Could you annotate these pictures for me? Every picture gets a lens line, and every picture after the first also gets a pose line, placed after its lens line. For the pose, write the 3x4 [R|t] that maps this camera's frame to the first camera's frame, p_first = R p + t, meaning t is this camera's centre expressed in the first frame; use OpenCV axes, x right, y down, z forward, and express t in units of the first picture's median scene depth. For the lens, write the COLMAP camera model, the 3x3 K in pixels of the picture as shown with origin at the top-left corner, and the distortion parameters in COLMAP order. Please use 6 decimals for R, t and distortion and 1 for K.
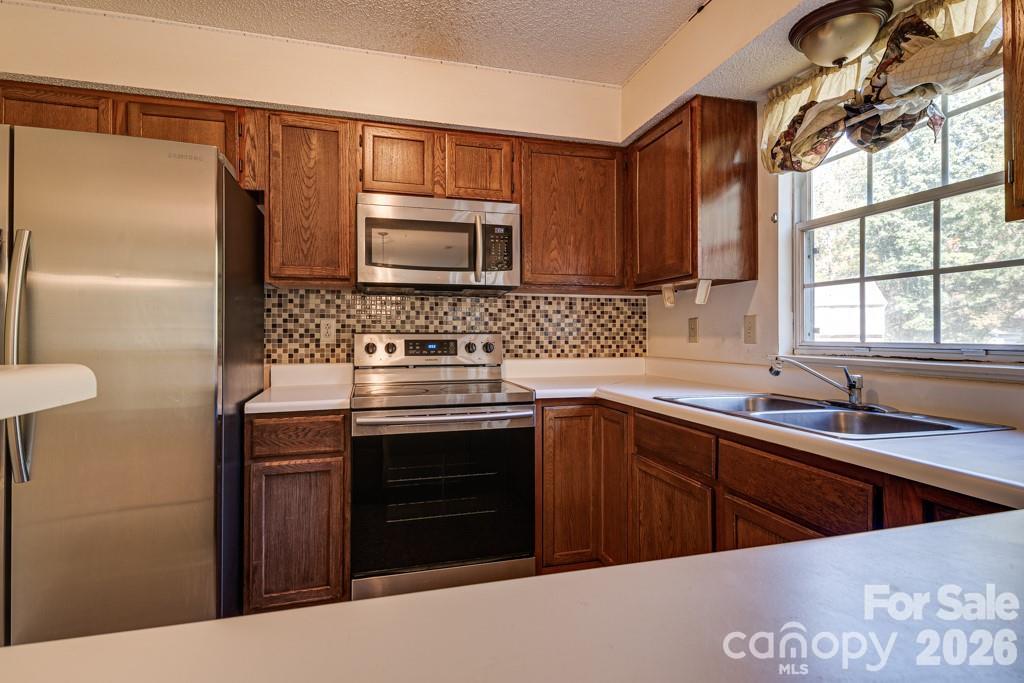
lens RADIAL K [[512.6, 0, 512.5], [0, 512.6, 332.3], [0, 0, 1]] dist [0.014372, -0.009314]
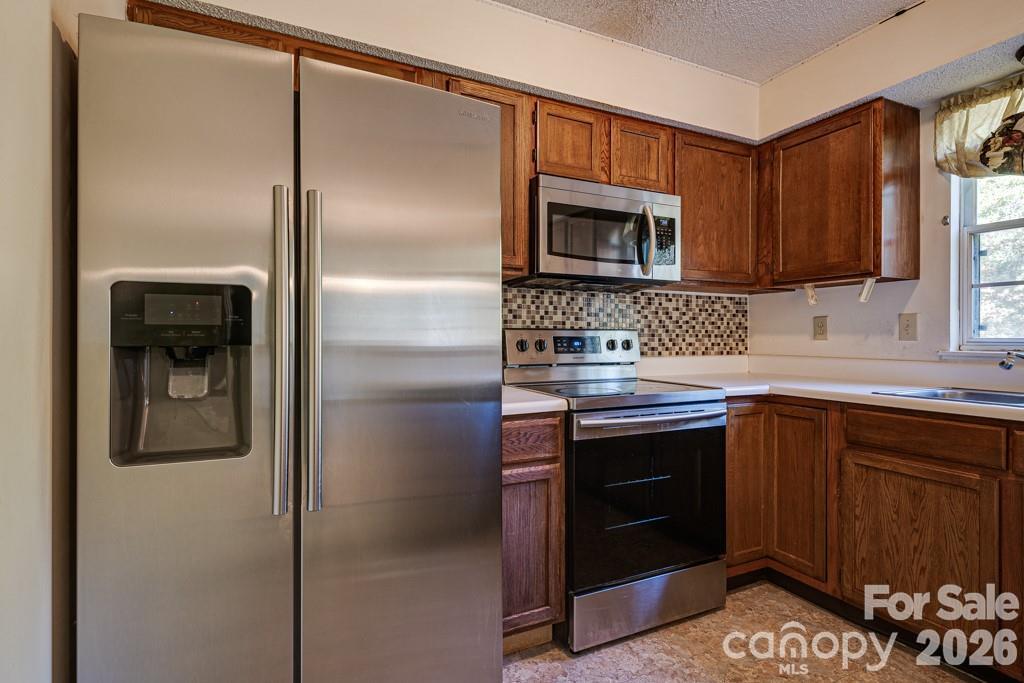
lens RADIAL K [[512.6, 0, 519.6], [0, 512.6, 338.2], [0, 0, 1]] dist [0.014372, -0.009314]
pose [[0.984596, 0.002732, 0.174823, -0.494580], [-0.004218, 0.999958, 0.008128, 0.012195], [-0.174793, -0.008740, 0.984566, 0.105399]]
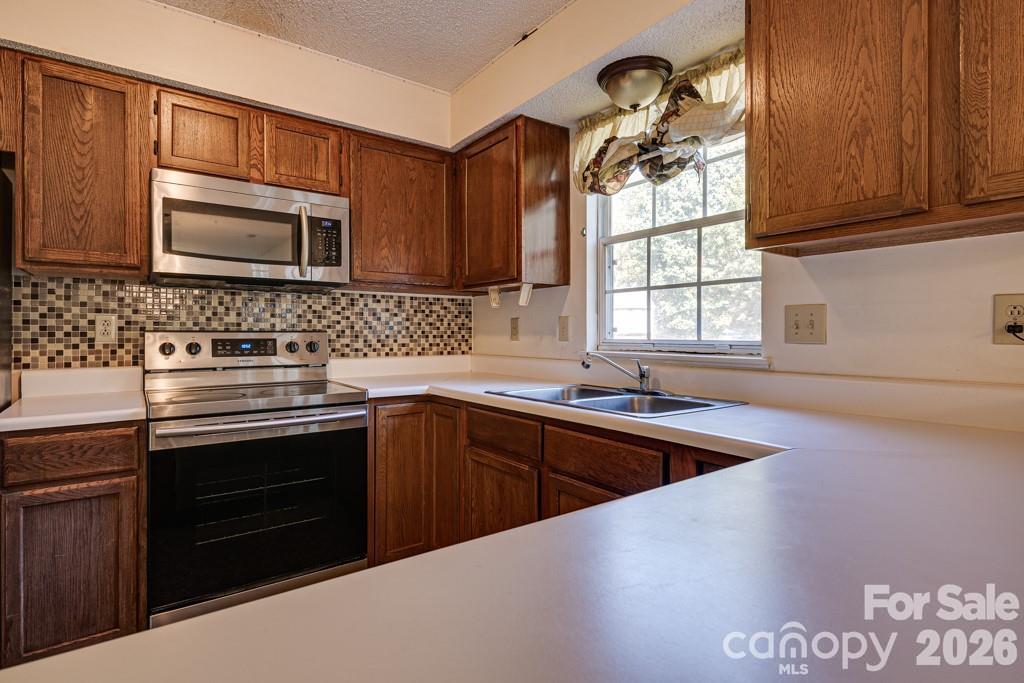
lens RADIAL K [[512.6, 0, 514.7], [0, 512.6, 334.1], [0, 0, 1]] dist [0.014372, -0.009314]
pose [[0.935934, -0.000067, 0.352176, -0.037795], [-0.002201, 0.999979, 0.006039, -0.000204], [-0.352169, -0.006427, 0.935914, -0.021935]]
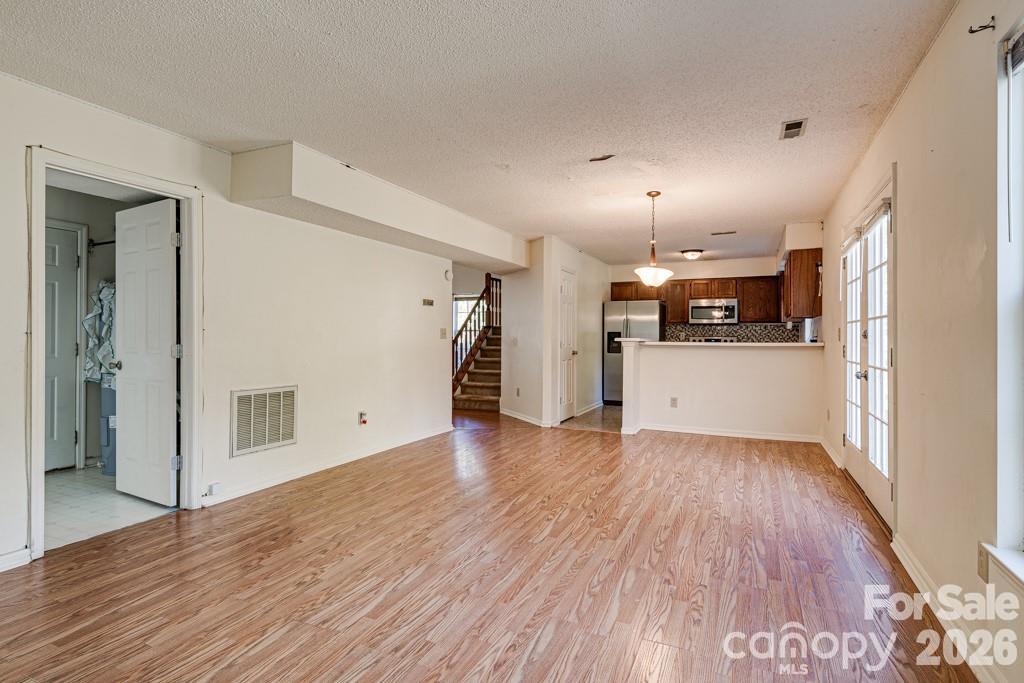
lens RADIAL K [[512.6, 0, 527.7], [0, 512.6, 334.3], [0, 0, 1]] dist [0.014372, -0.009314]
pose [[0.775293, 0.004113, -0.631588, 1.175363], [-0.005467, 0.999985, -0.000198, -0.007297], [0.631578, 0.003606, 0.775304, -2.709219]]
